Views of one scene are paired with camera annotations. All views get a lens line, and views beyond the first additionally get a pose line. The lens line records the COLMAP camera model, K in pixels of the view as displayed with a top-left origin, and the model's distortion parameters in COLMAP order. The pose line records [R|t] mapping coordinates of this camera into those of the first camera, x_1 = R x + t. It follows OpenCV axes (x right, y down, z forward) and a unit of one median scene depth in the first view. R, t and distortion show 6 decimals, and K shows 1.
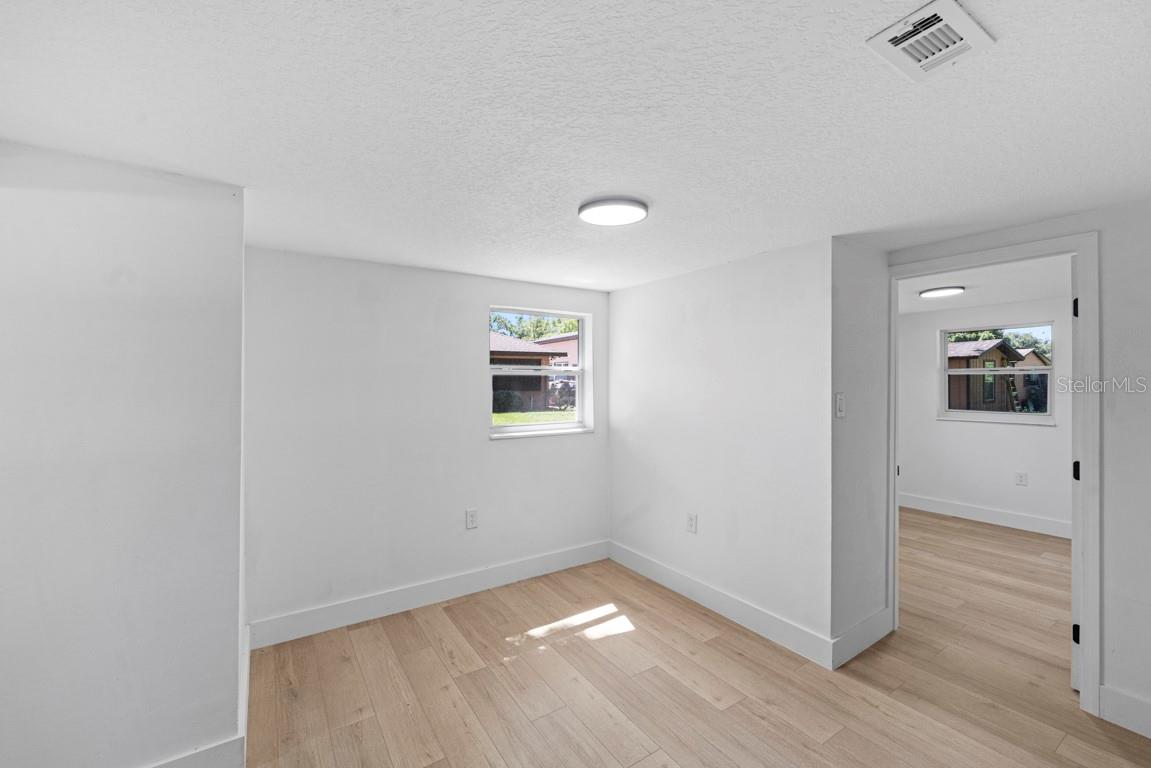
lens RADIAL K [[464.9, 0, 570.1], [0, 464.9, 379.0], [0, 0, 1]] dist [0.000459, -0.000360]
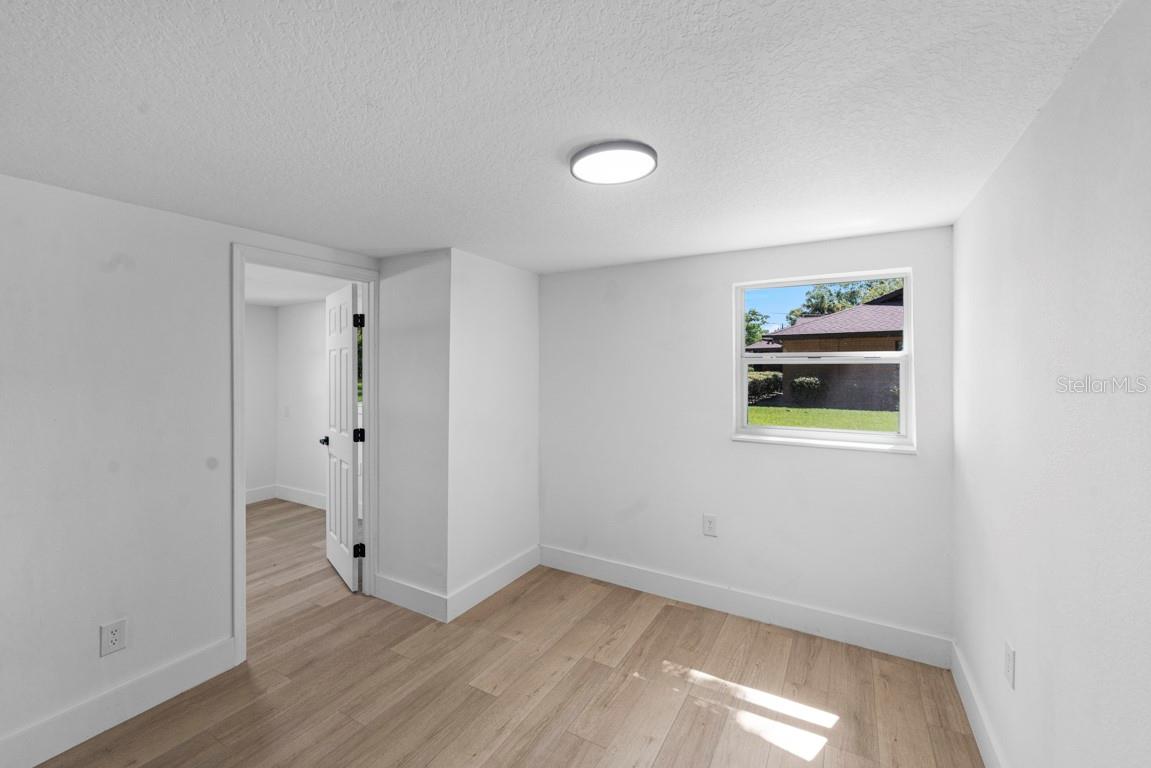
lens RADIAL K [[472.1, 0, 569.5], [0, 472.1, 365.0], [0, 0, 1]] dist [0.000918, -0.000385]
pose [[0.458512, 0.000580, -0.888688, 0.483631], [-0.002034, 0.999998, -0.000397, -0.008002], [0.888686, 0.001990, 0.458512, 0.346763]]
